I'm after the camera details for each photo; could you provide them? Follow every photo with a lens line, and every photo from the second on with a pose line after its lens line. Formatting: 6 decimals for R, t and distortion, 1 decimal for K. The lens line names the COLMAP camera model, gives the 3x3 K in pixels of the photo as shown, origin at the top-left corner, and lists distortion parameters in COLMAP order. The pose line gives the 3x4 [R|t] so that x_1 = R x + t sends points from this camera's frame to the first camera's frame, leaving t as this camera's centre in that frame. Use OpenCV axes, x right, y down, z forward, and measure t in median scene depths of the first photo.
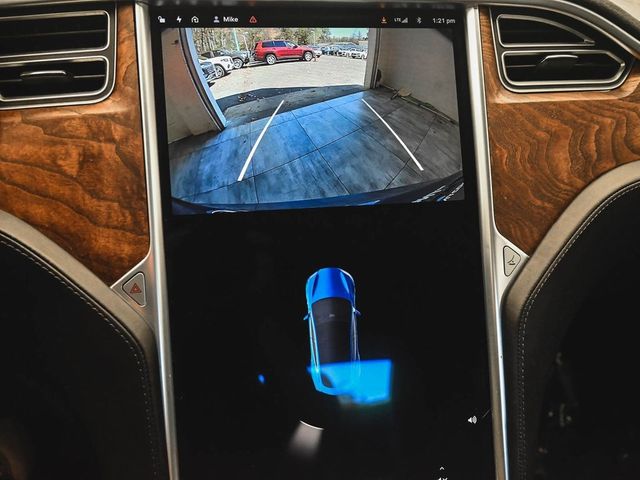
lens RADIAL K [[591.2, 0, 321.2], [0, 591.2, 235.7], [0, 0, 1]] dist [-0.041372, 0.000000]
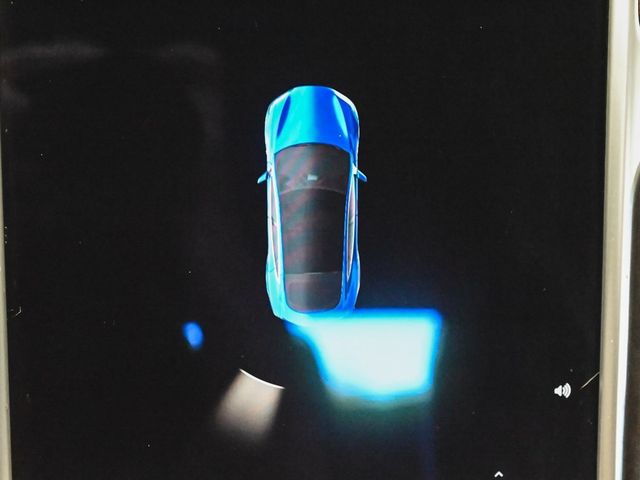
lens RADIAL K [[1387.2, 0, 321.1], [0, 1387.2, 240.1], [0, 0, 1]] dist [0.010701, 0.000000]
pose [[0.997790, 0.061973, 0.023972, 0.000177], [-0.064959, 0.985681, 0.155604, -0.002365], [-0.013986, -0.156818, 0.987529, -0.221753]]
